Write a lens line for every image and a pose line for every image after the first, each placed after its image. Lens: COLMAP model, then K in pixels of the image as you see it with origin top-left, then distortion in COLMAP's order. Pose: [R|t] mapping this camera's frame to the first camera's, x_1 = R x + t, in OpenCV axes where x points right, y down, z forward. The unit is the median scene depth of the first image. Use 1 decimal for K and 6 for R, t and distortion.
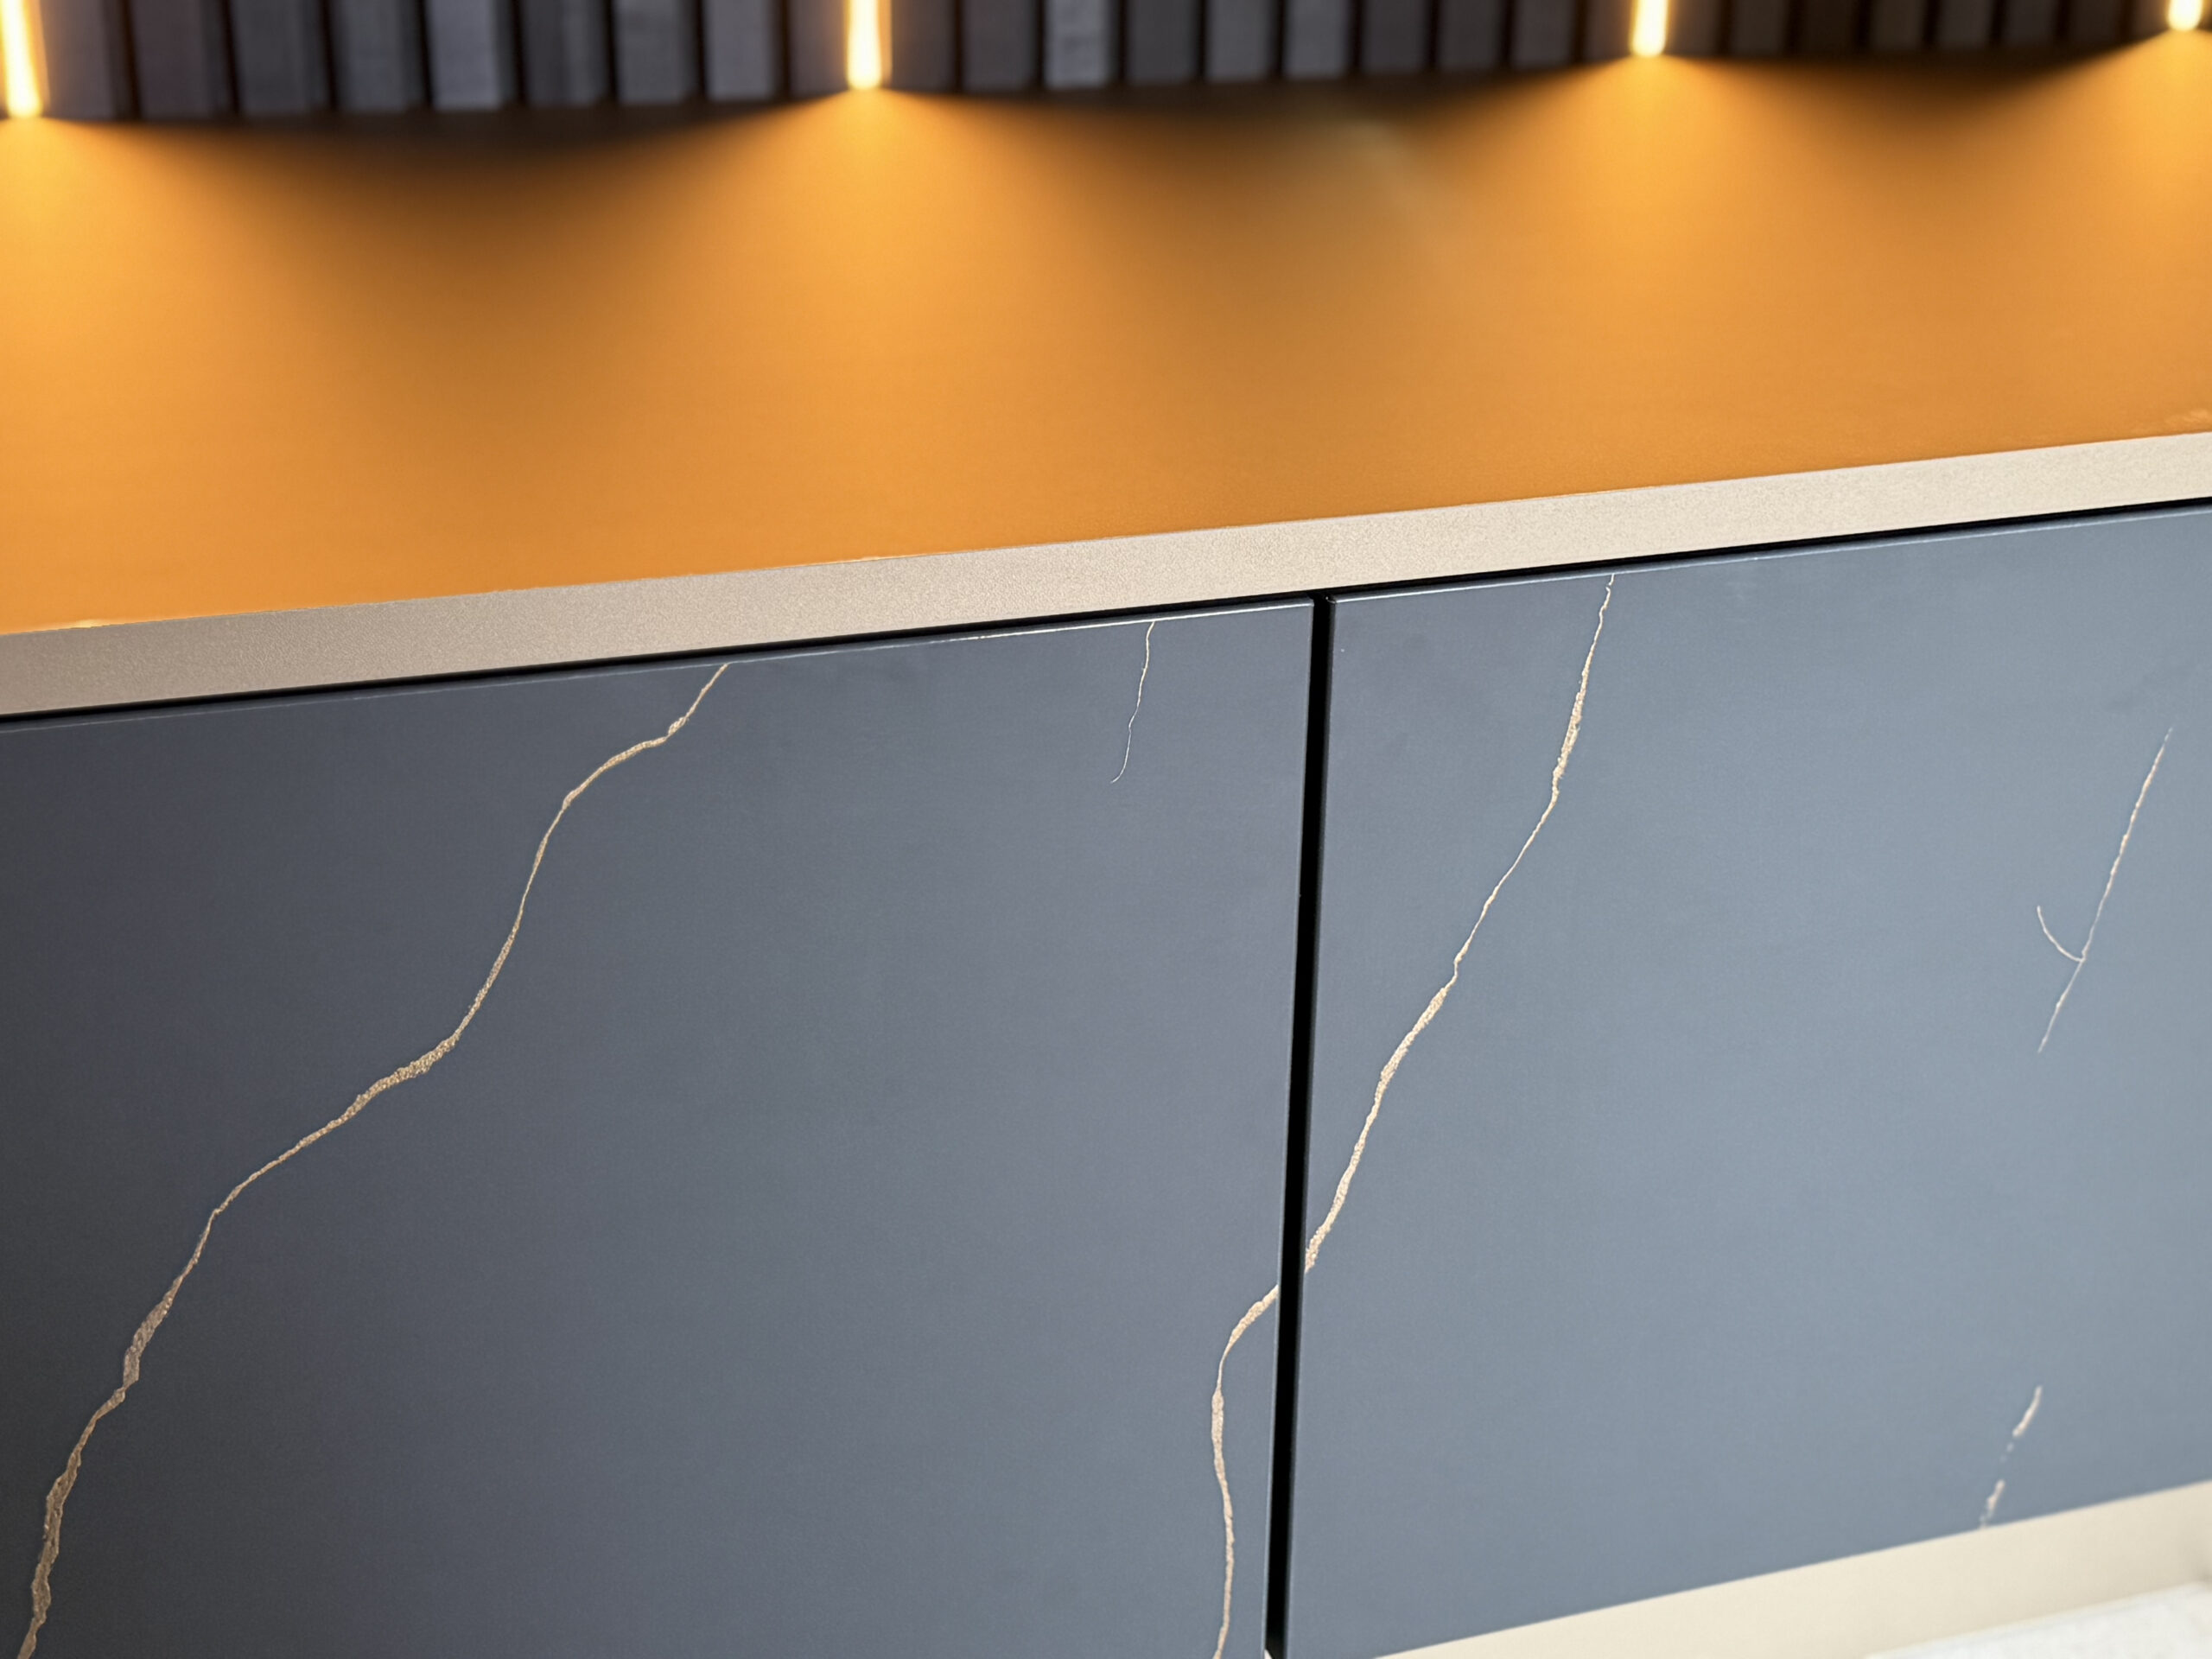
lens RADIAL K [[3073.2, 0, 1105.3], [0, 3073.2, 830.7], [0, 0, 1]] dist [0.034902, 0.000000]
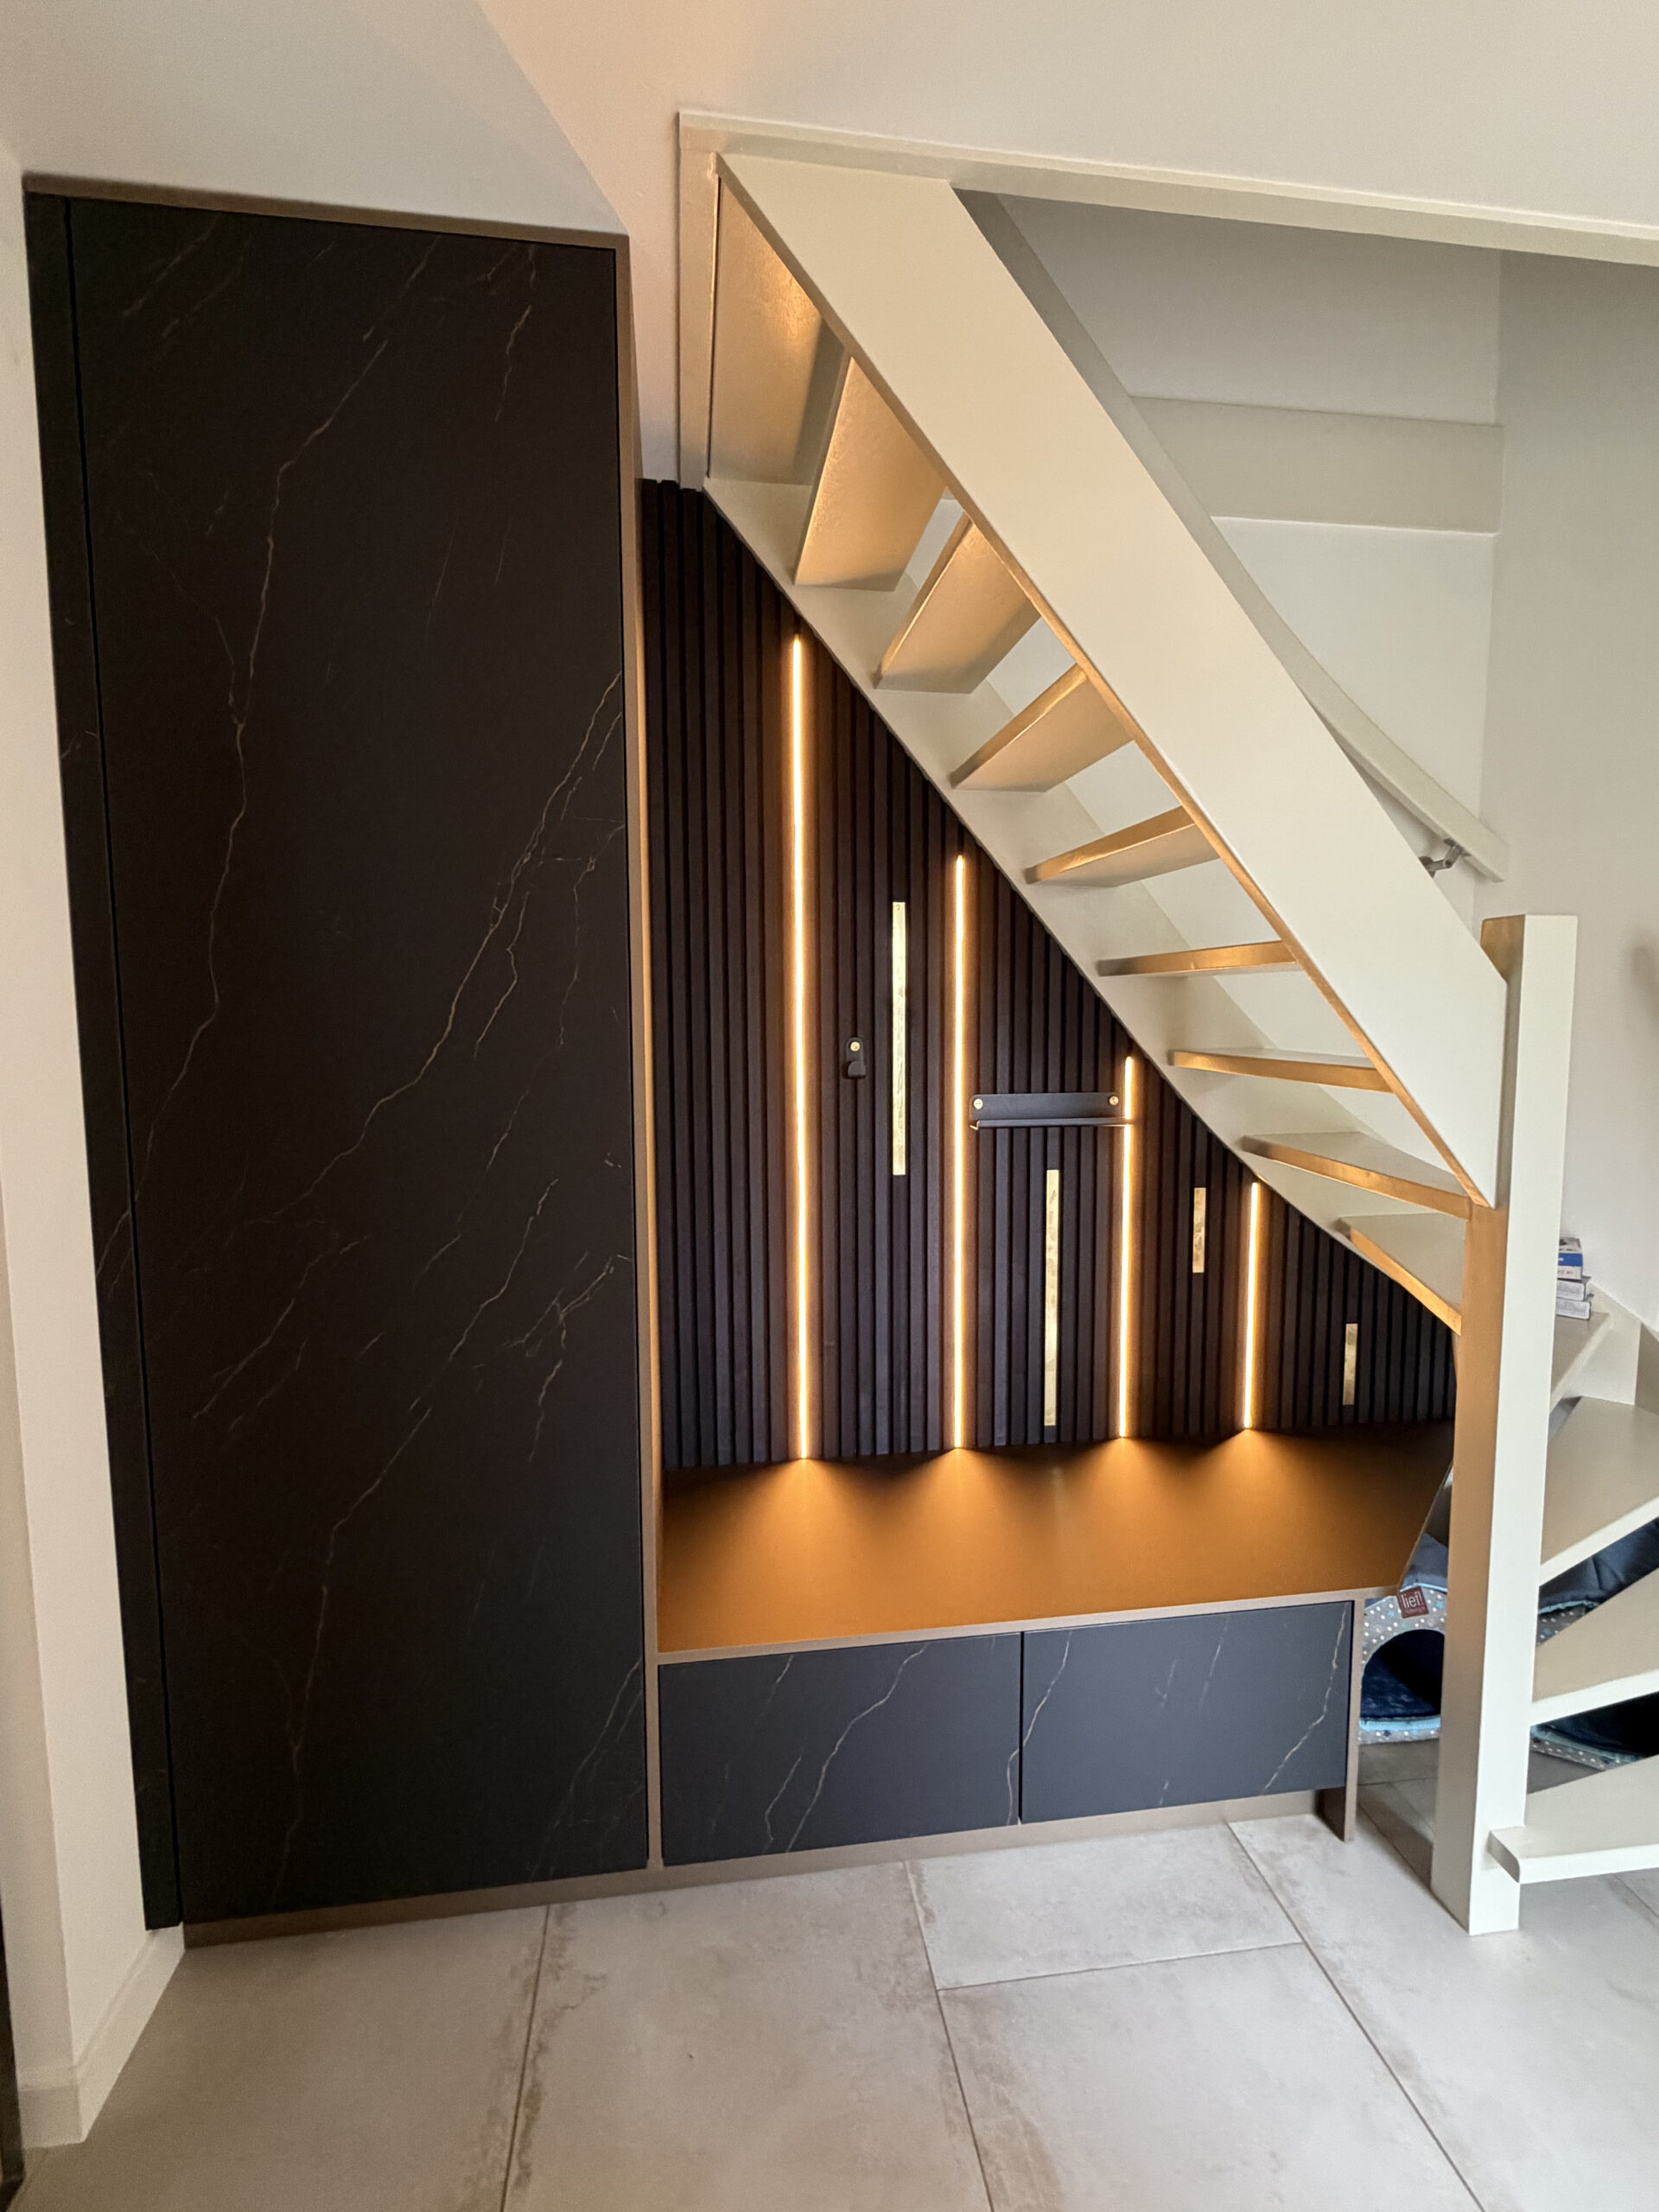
lens RADIAL K [[1069.3, 0, 835.0], [0, 1069.3, 1089.0], [0, 0, 1]] dist [0.002279, 0.000253]
pose [[0.979135, -0.002649, -0.203192, 0.089355], [-0.055329, 0.958662, -0.279115, -0.321934], [0.195532, 0.284533, 0.938514, -0.923230]]
